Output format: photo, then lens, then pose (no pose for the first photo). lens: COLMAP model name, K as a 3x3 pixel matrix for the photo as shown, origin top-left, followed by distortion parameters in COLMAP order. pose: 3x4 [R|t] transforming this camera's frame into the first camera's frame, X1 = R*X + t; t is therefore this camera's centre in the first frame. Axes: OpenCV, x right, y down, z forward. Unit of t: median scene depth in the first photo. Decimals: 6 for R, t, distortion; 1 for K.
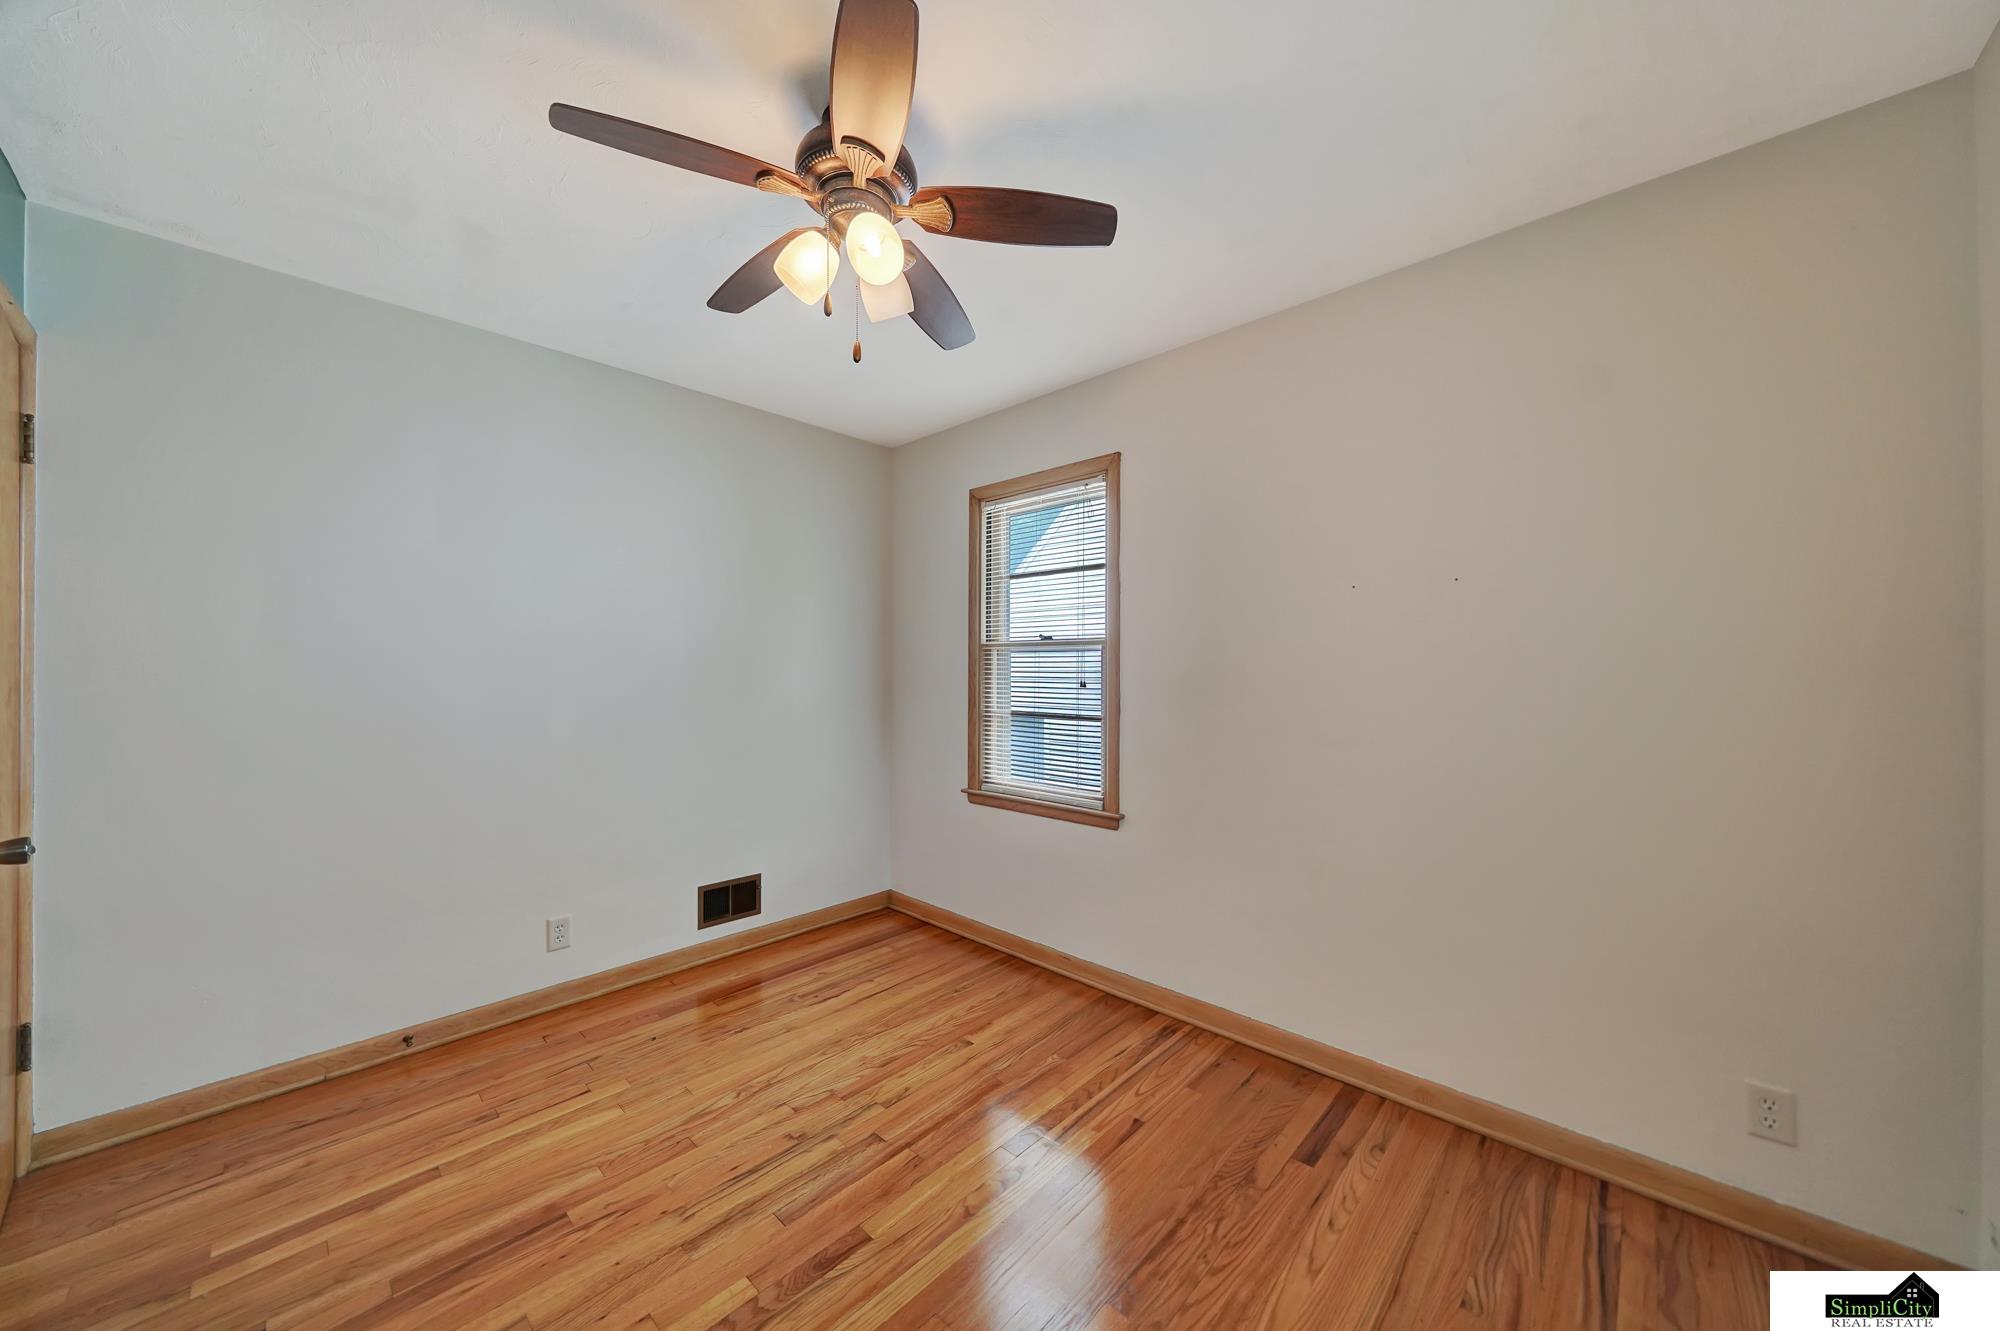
lens RADIAL K [[691.3, 0, 999.5], [0, 691.3, 658.1], [0, 0, 1]] dist [-0.002099, -0.000075]
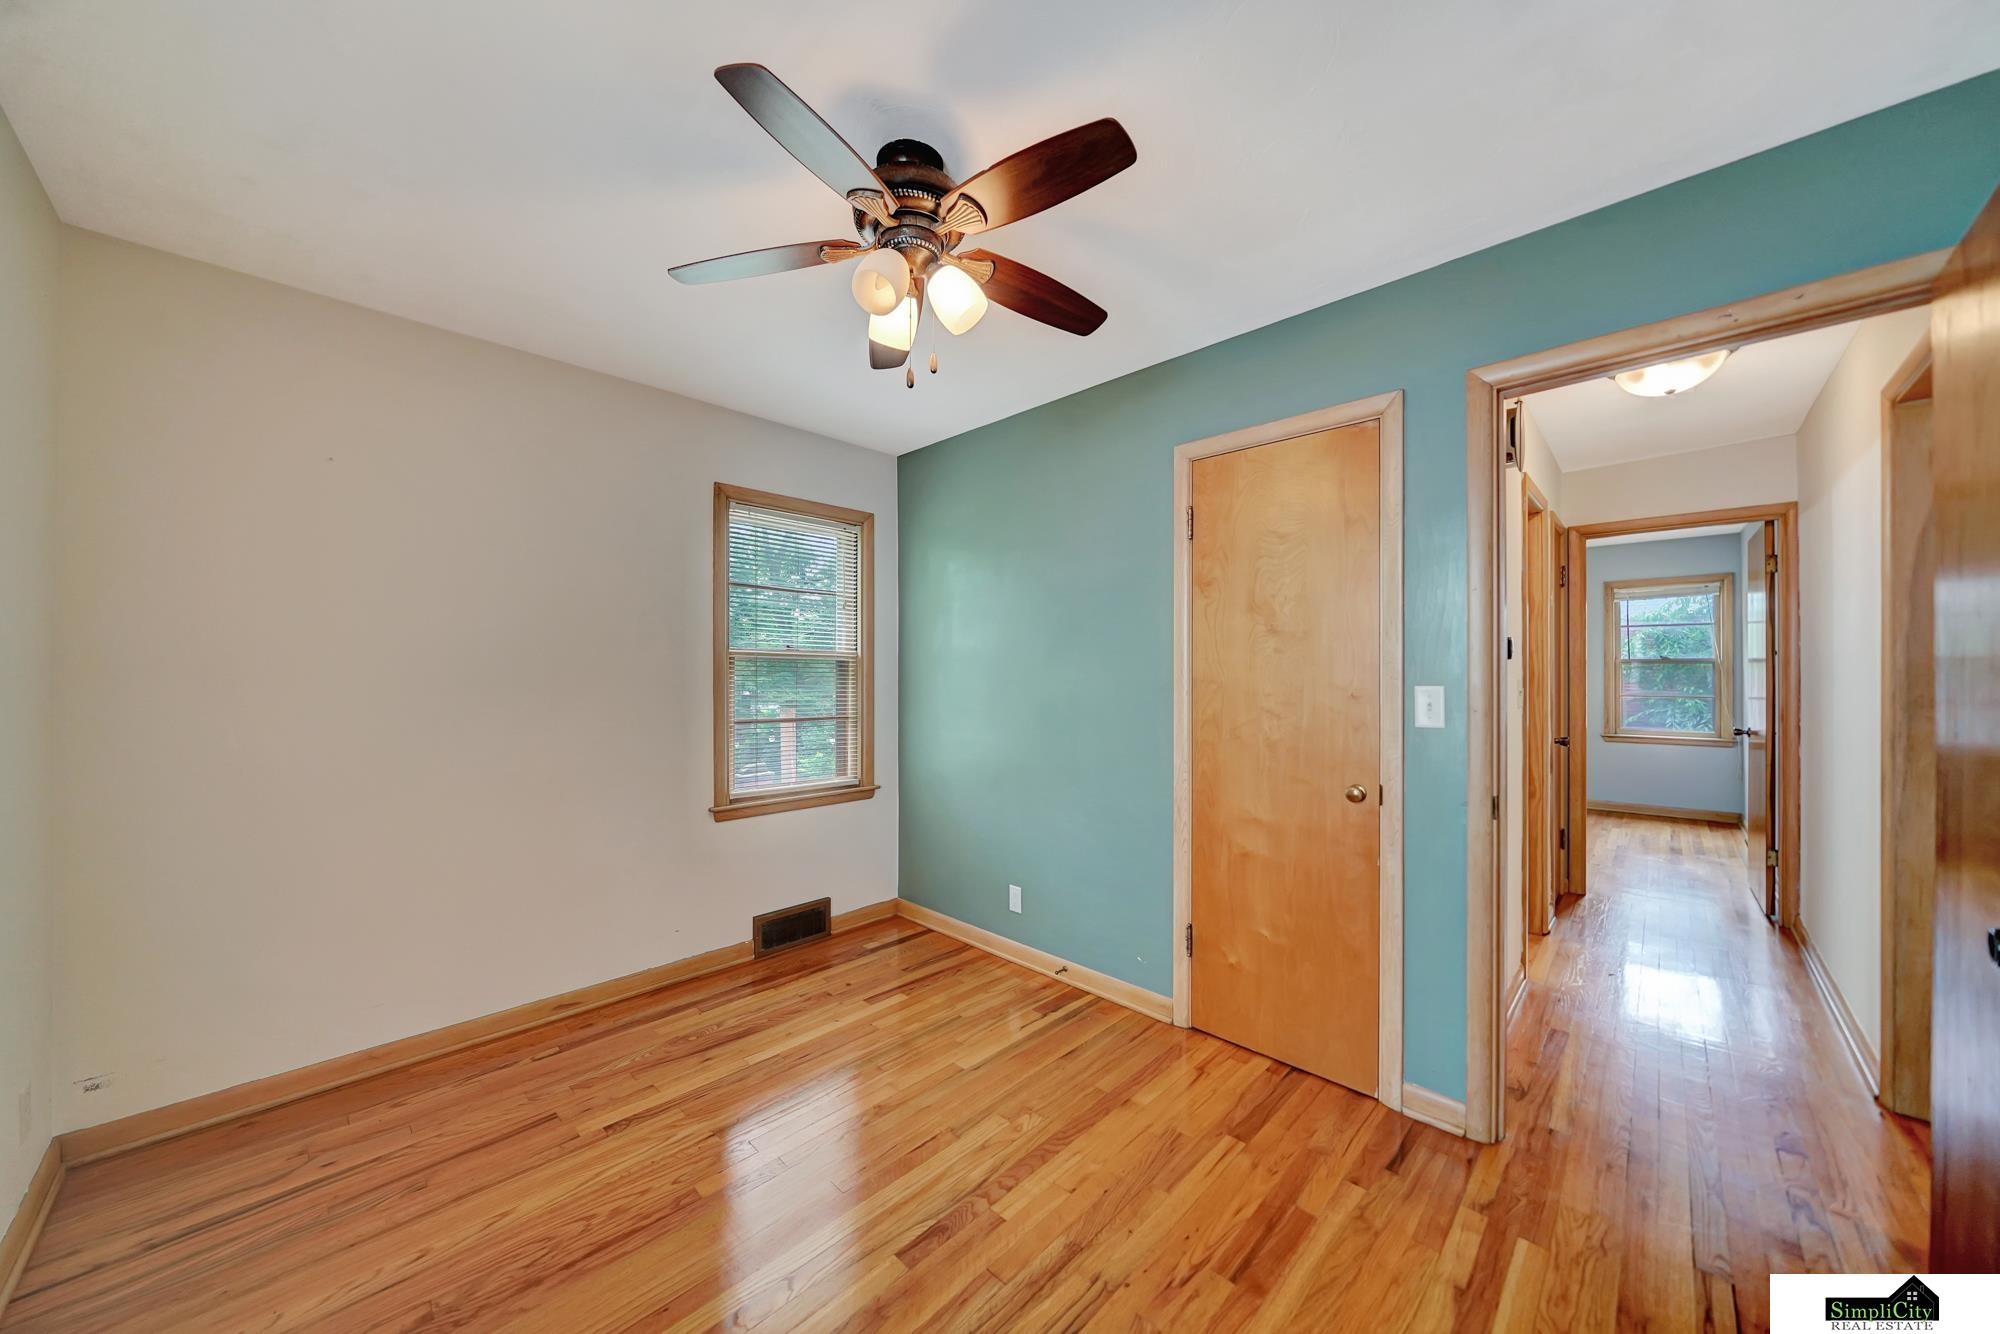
lens RADIAL K [[687.0, 0, 1005.0], [0, 687.0, 681.9], [0, 0, 1]] dist [-0.001297, -0.000024]
pose [[-0.999988, -0.002955, 0.003938, -0.347726], [-0.002928, 0.999972, 0.006862, 0.009206], [-0.003958, 0.006851, -0.999969, 2.007089]]
